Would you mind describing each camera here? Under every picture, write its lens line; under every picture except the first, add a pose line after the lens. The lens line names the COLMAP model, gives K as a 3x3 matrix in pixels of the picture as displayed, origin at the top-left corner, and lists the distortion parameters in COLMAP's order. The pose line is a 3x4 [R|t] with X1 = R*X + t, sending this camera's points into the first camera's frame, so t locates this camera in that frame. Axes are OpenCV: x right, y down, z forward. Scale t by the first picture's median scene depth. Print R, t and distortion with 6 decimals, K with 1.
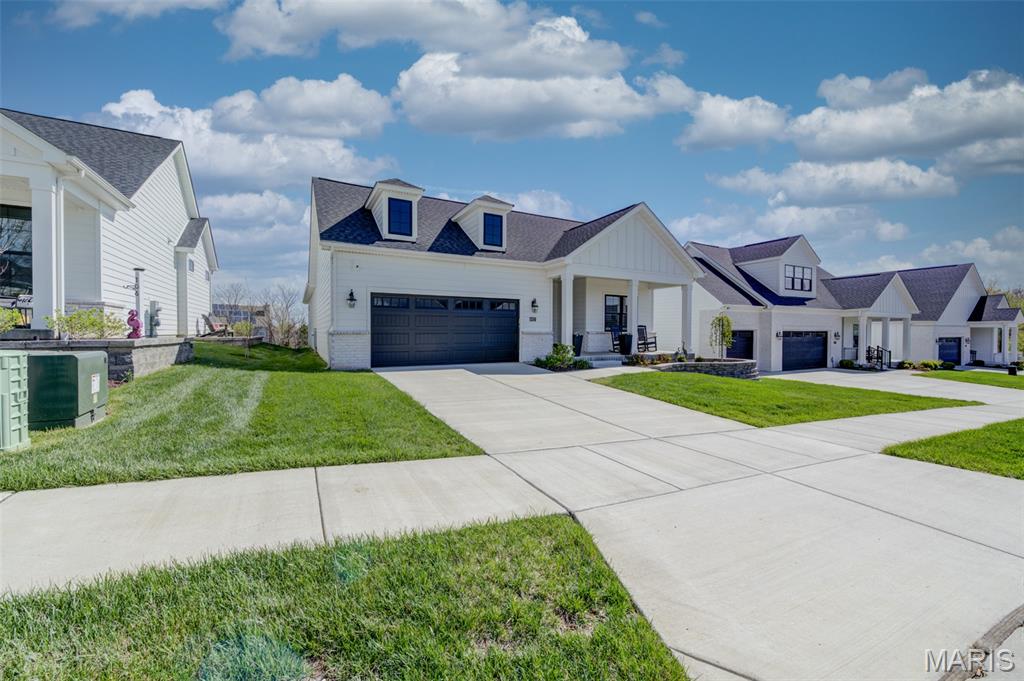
lens RADIAL K [[412.2, 0, 504.1], [0, 412.2, 339.6], [0, 0, 1]] dist [0.008960, 0.000052]
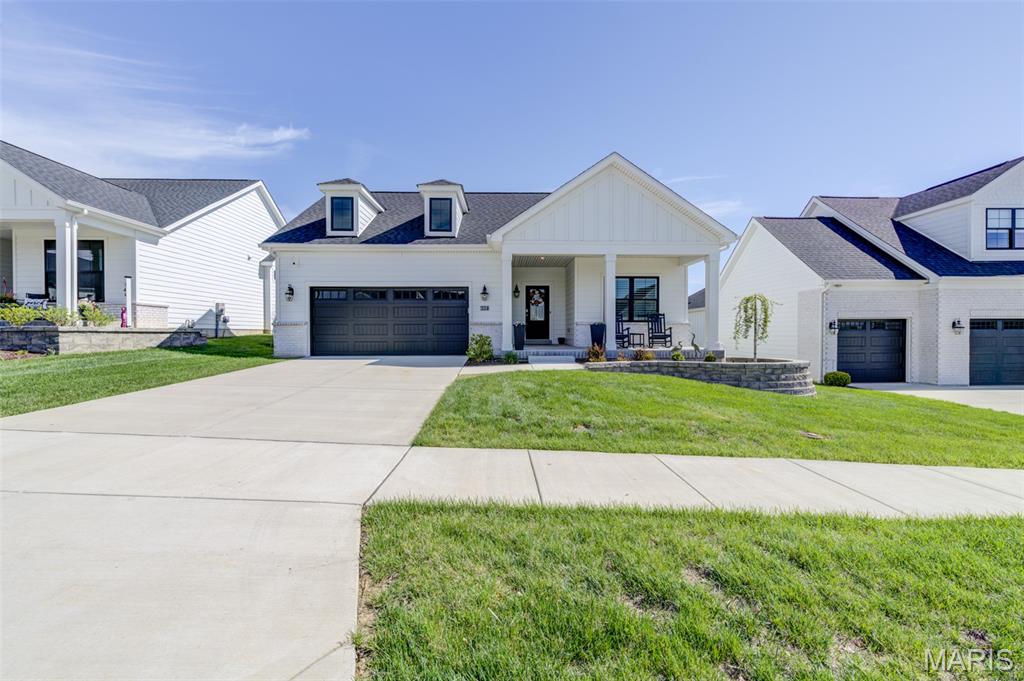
lens RADIAL K [[412.2, 0, 510.5], [0, 412.2, 340.4], [0, 0, 1]] dist [0.008960, 0.000052]
pose [[0.889256, 0.004527, -0.457388, 0.535206], [-0.004197, 0.999990, 0.001737, 0.019188], [0.457391, 0.000375, 0.889266, 0.229188]]
